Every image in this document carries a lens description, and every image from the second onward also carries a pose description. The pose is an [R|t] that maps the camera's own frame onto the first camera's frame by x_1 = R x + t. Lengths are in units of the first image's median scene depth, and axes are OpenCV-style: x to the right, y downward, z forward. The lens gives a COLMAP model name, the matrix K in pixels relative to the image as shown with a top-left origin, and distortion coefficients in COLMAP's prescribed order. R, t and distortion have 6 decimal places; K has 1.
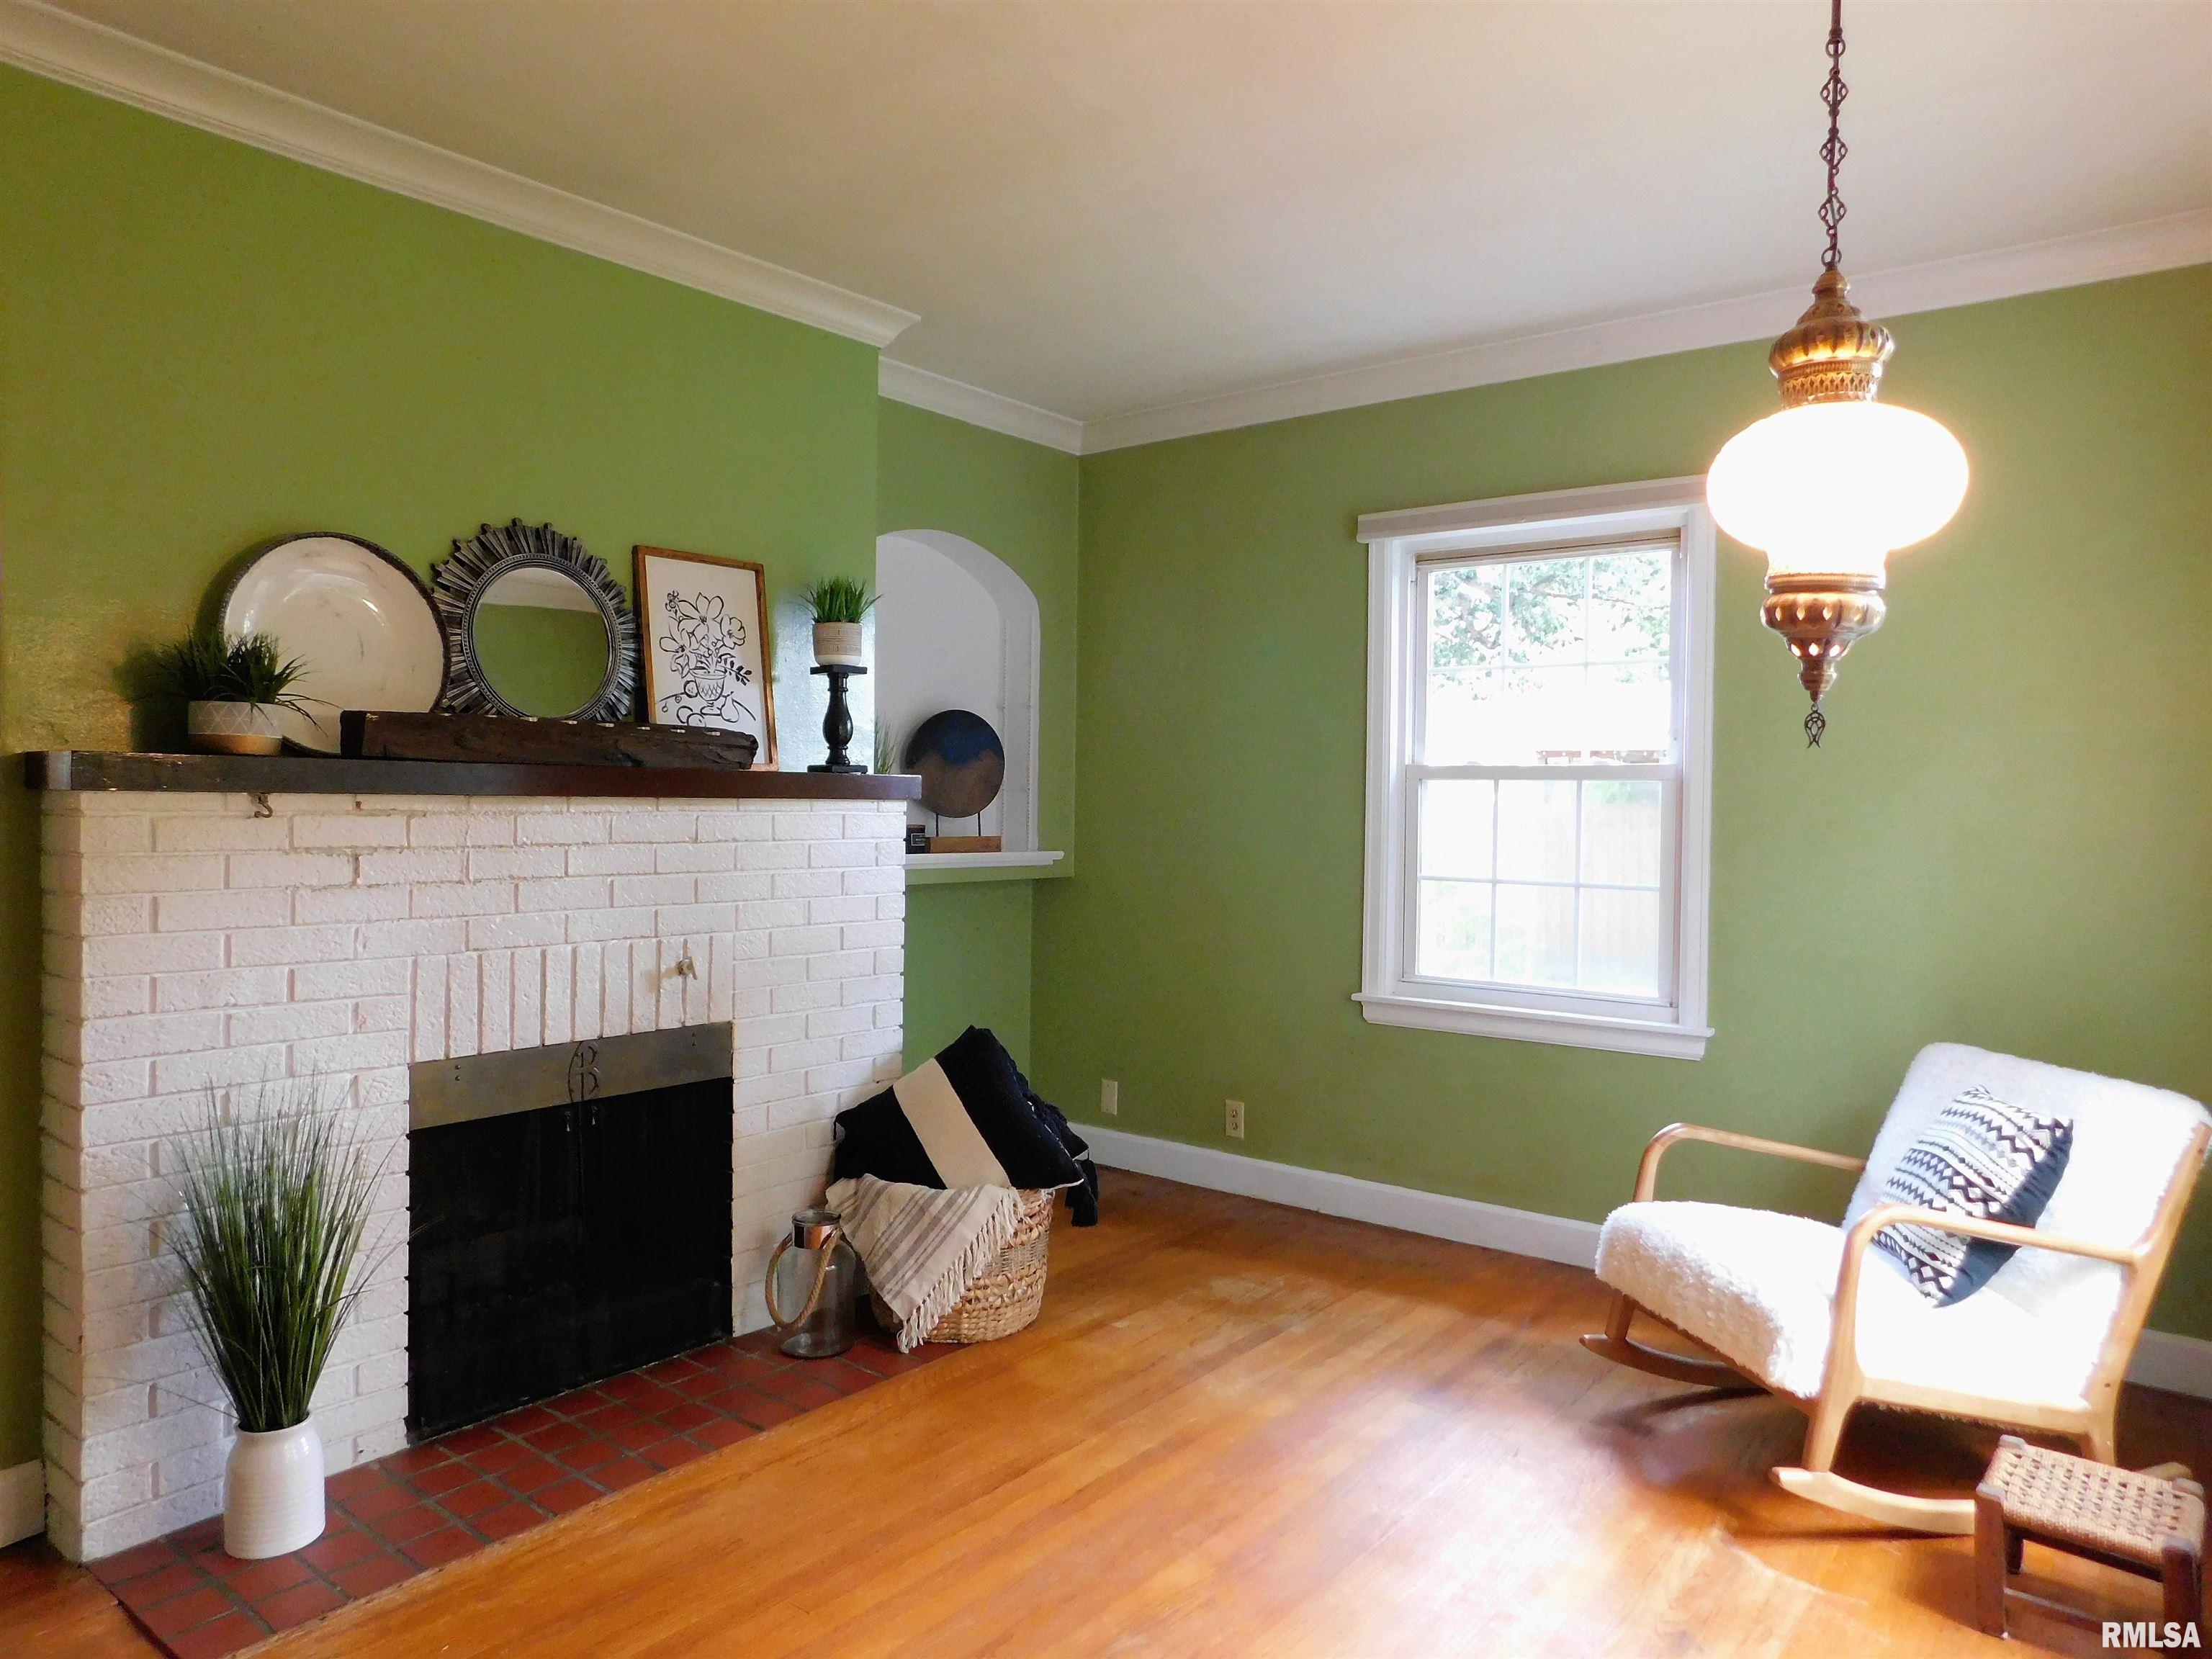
lens RADIAL K [[1478.3, 0, 1102.5], [0, 1478.3, 822.4], [0, 0, 1]] dist [-0.069268, 0.061903]
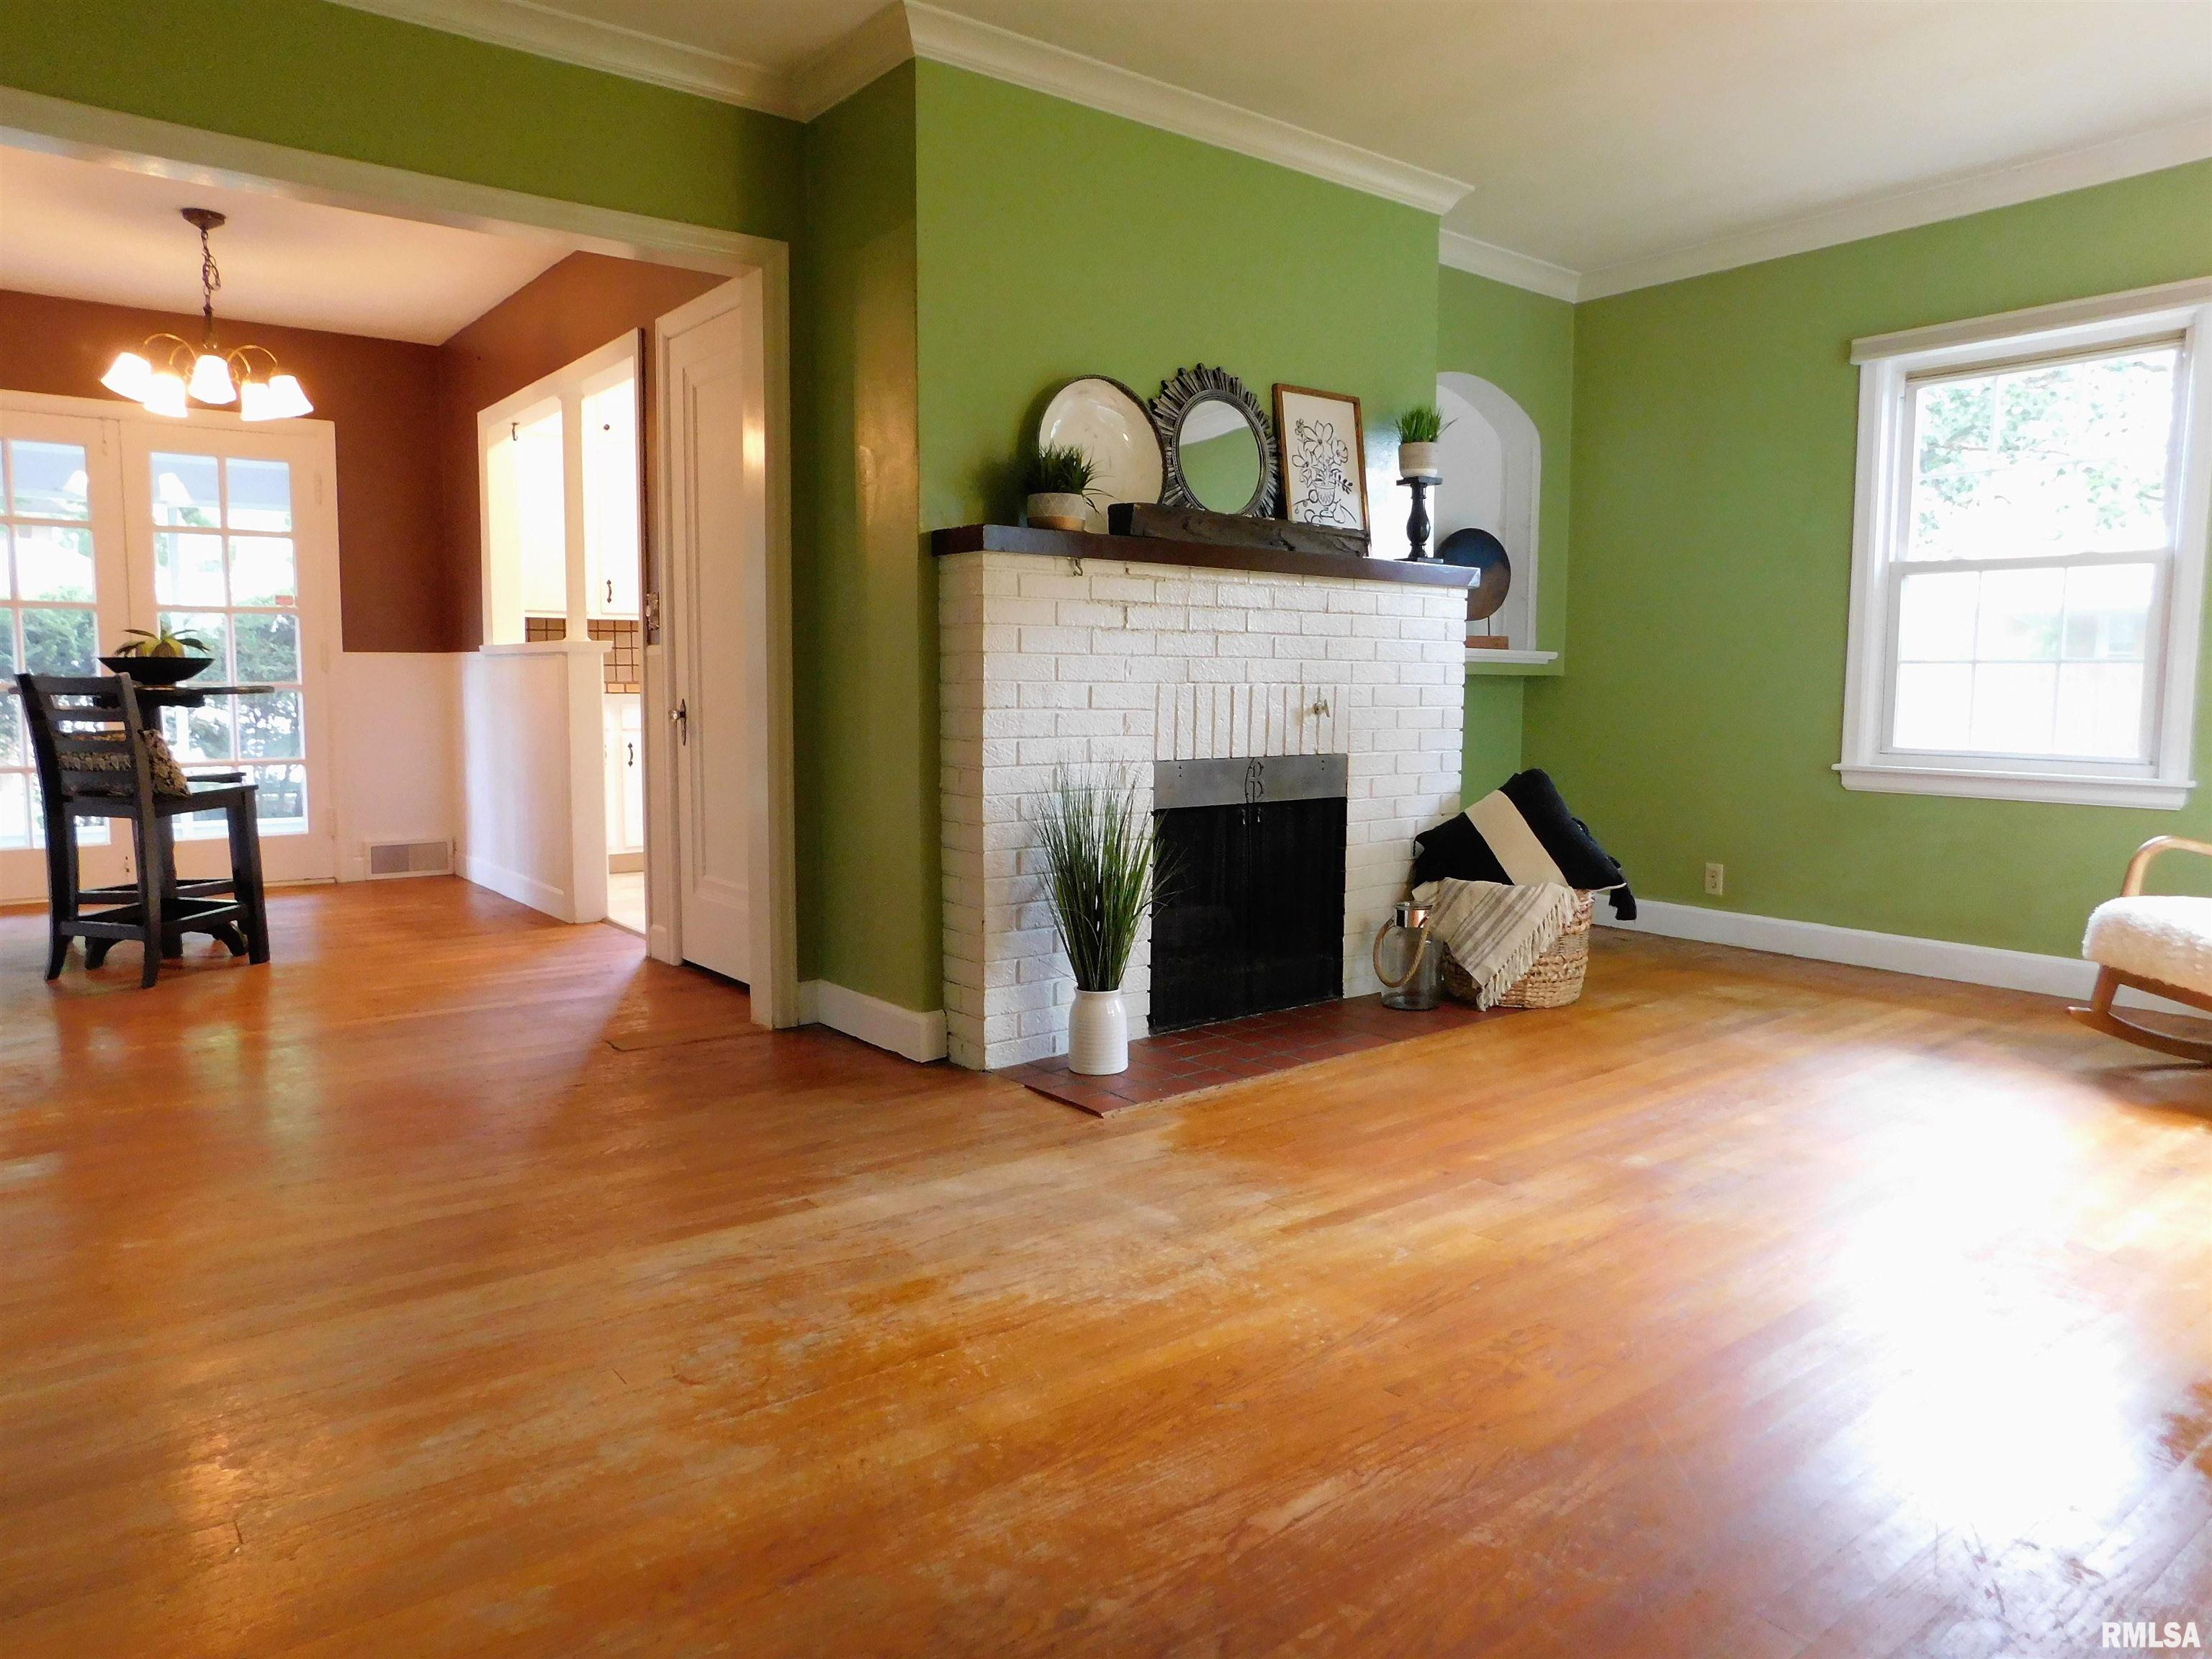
lens RADIAL K [[1478.3, 0, 1102.5], [0, 1478.3, 822.4], [0, 0, 1]] dist [-0.069268, 0.061903]
pose [[0.973910, 0.014227, -0.226490, -0.167815], [0.003441, 0.996992, 0.077422, 0.094488], [0.226910, -0.076181, 0.970932, -0.314113]]
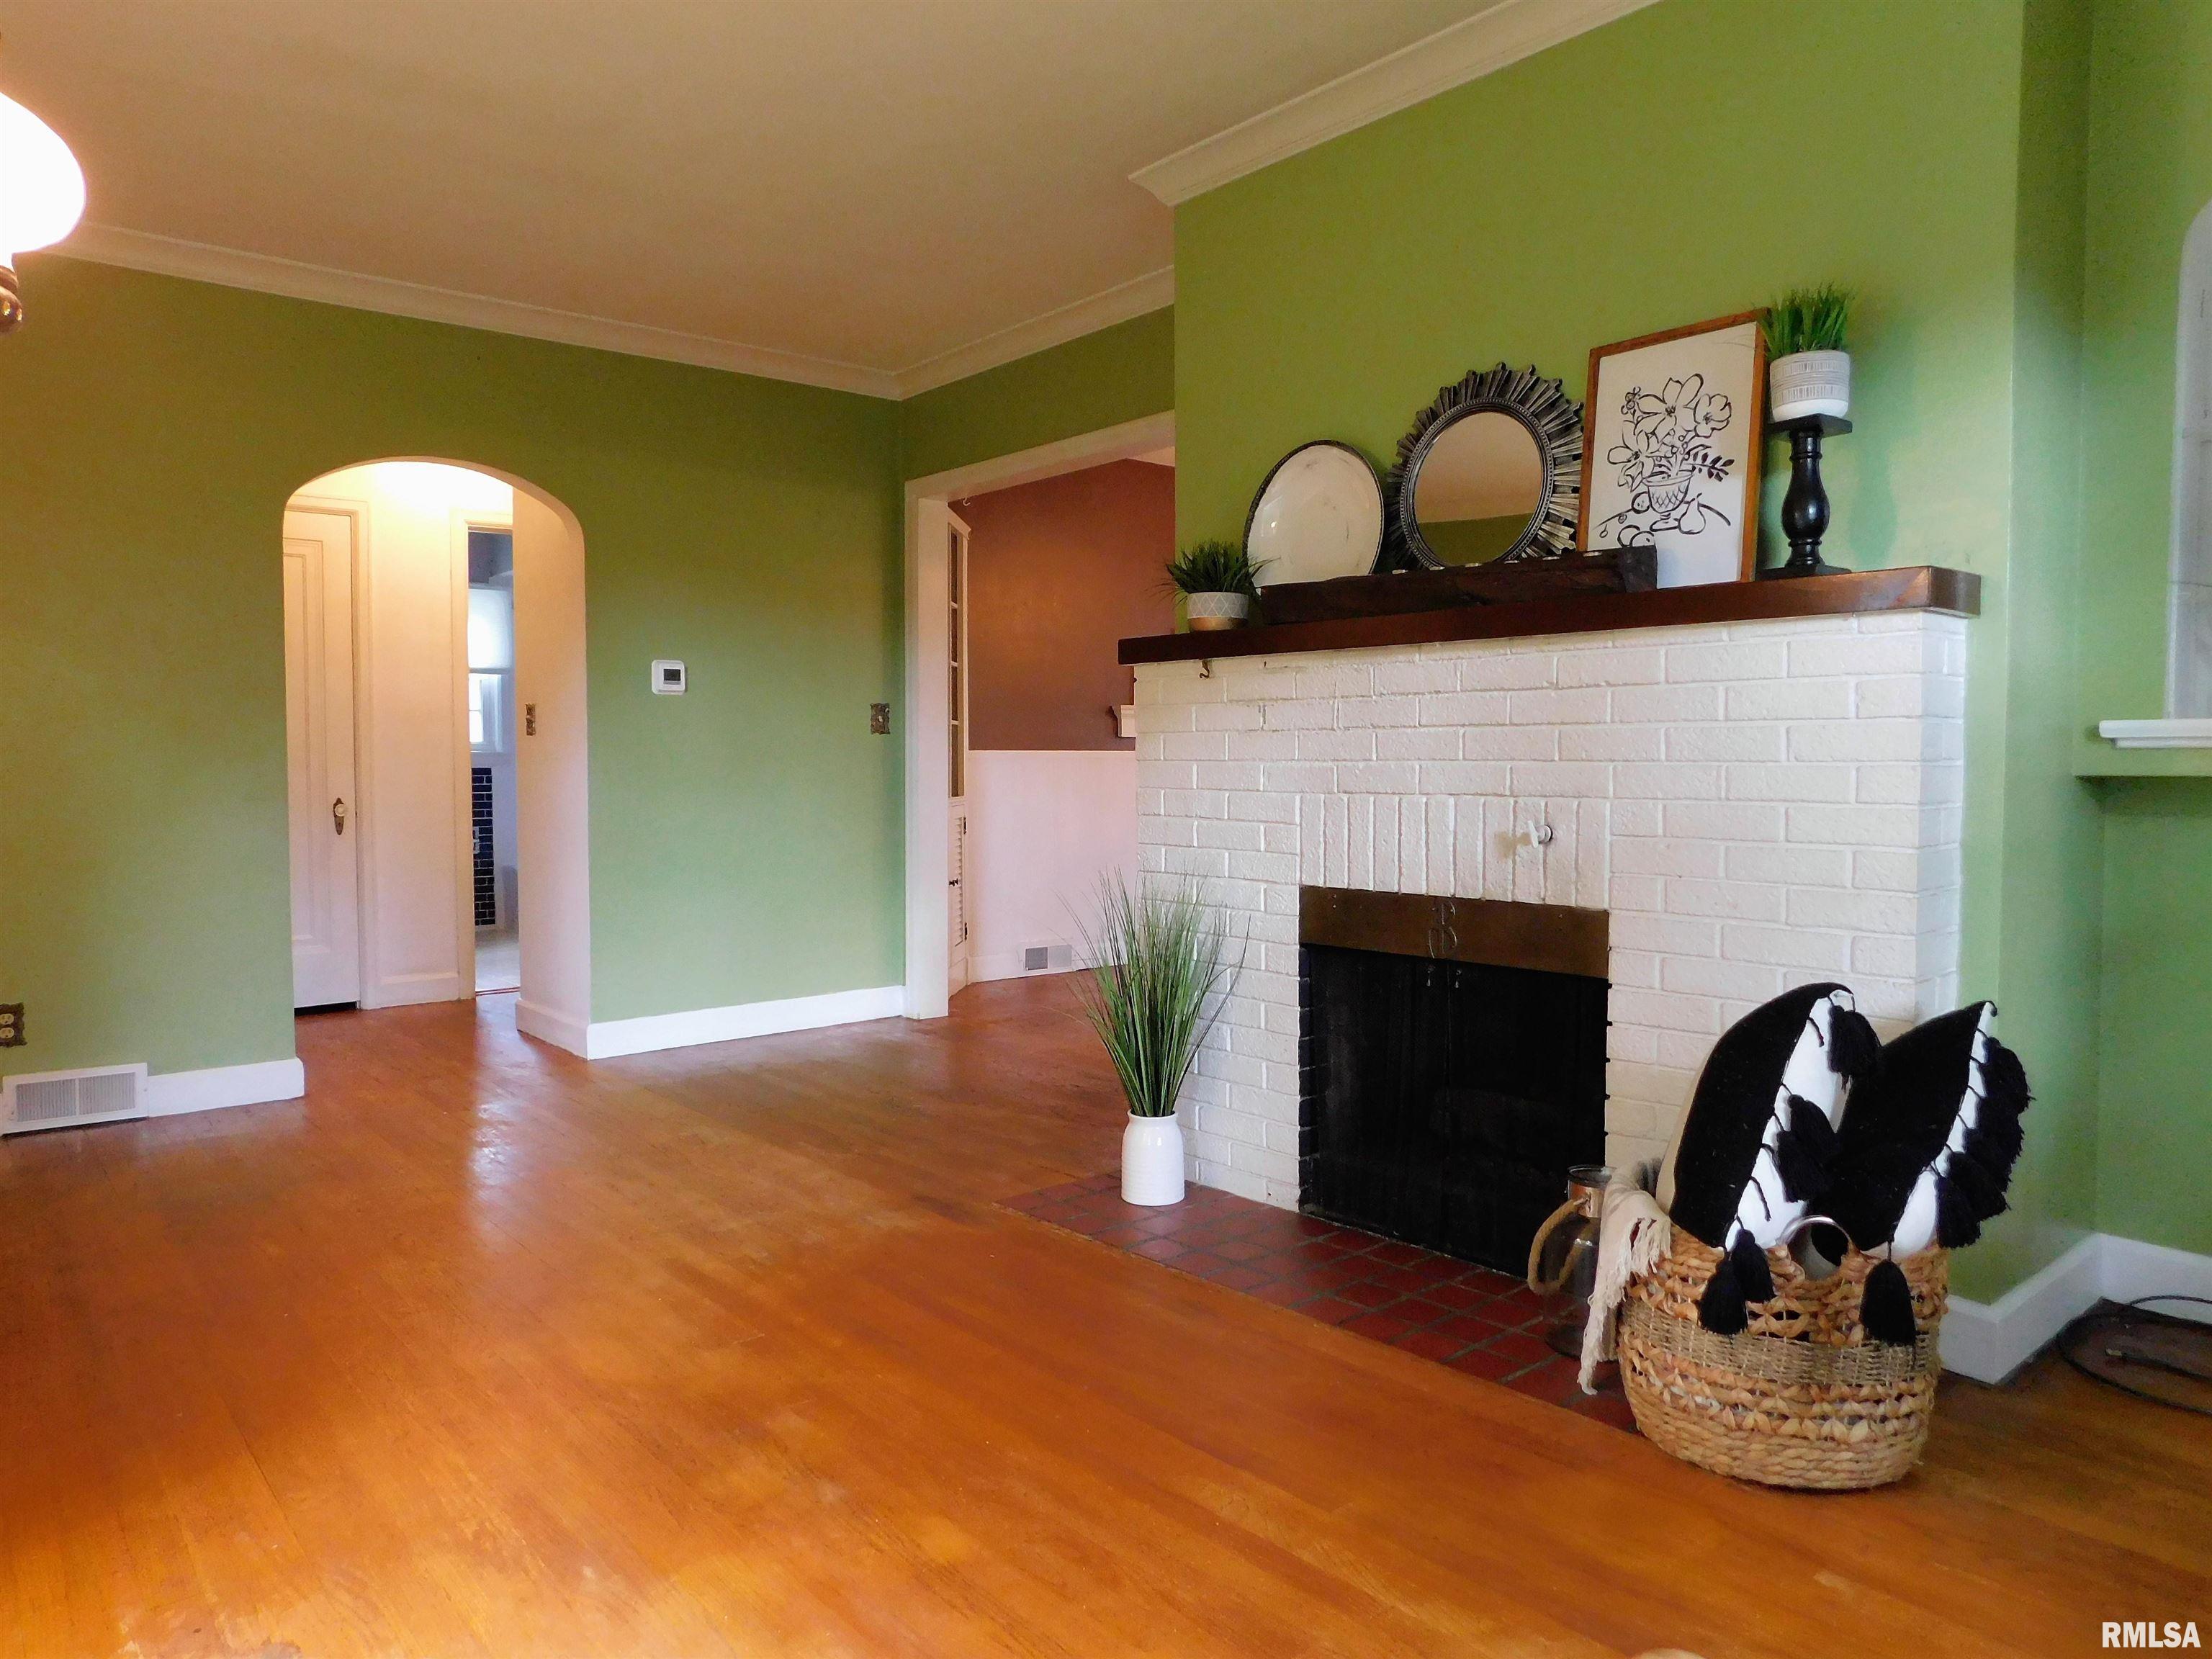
lens RADIAL K [[1508.1, 0, 1153.6], [0, 1508.1, 833.7], [0, 0, 1]] dist [-0.076632, 0.067542]
pose [[-0.189249, 0.030784, -0.981447, 0.599161], [-0.017428, 0.999246, 0.034703, 0.069695], [0.981775, 0.023672, -0.188569, 0.913925]]
